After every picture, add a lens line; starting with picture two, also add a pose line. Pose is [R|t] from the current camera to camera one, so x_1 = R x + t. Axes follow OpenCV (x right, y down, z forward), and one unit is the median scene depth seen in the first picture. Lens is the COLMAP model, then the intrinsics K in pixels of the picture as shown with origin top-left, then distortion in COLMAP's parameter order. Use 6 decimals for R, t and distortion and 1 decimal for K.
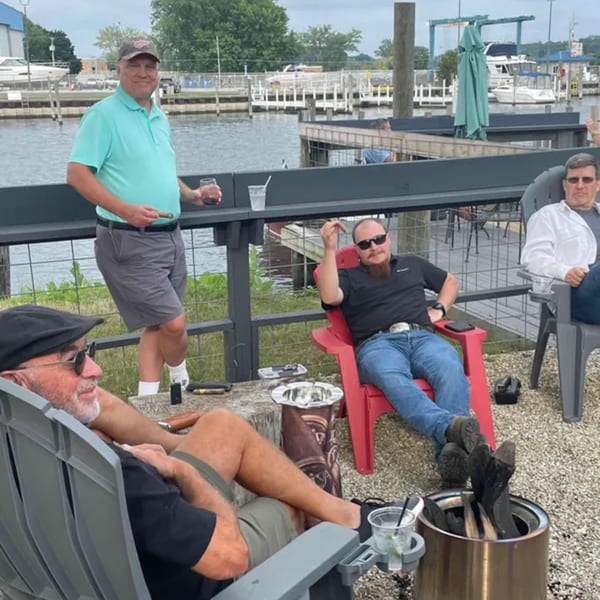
lens RADIAL K [[892.2, 0, 300.0], [0, 892.2, 300.0], [0, 0, 1]] dist [0.121976, -0.092058]
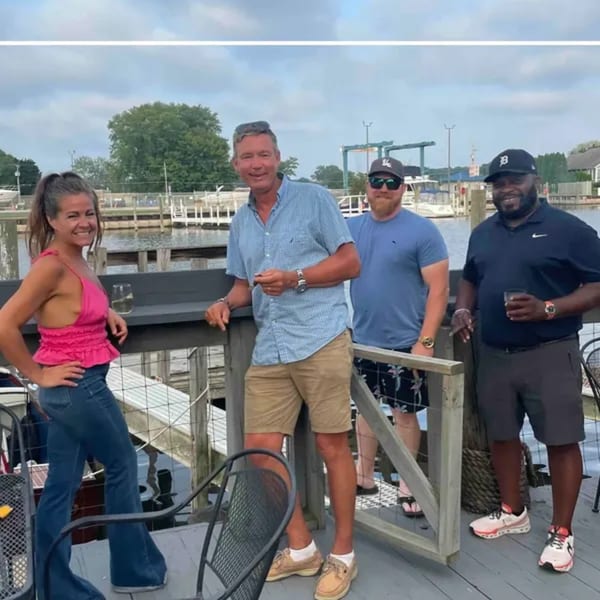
lens RADIAL K [[625.1, 0, 300.0], [0, 625.1, 300.0], [0, 0, 1]] dist [0.104655, -0.003547]
pose [[0.999882, -0.011473, -0.010199, 0.328595], [0.010611, 0.996669, -0.080855, -0.184063], [0.011092, 0.080738, 0.996674, 0.777929]]
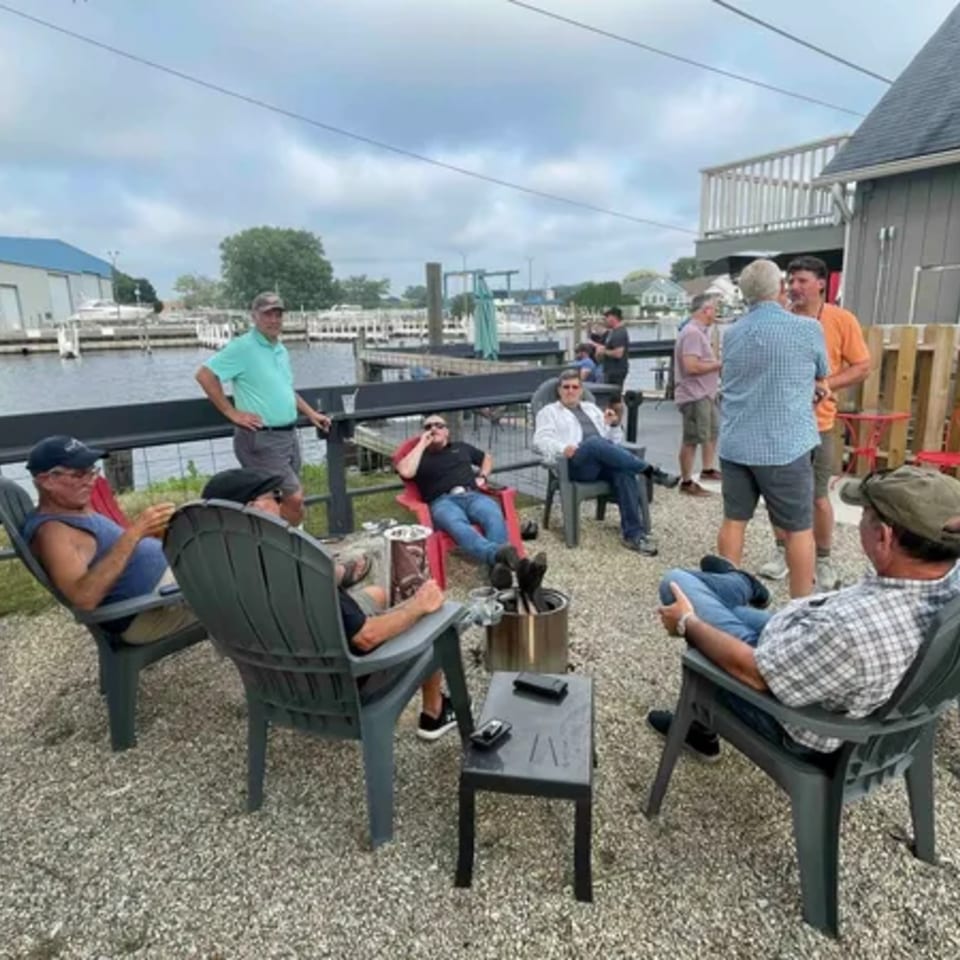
lens RADIAL K [[696.6, 0, 480.0], [0, 696.6, 480.0], [0, 0, 1]] dist [0.006878, 0.002680]
pose [[0.981717, -0.046622, 0.184547, -0.021018], [0.048194, 0.998830, -0.004043, 0.007101], [-0.184143, 0.012863, 0.982815, -0.039758]]
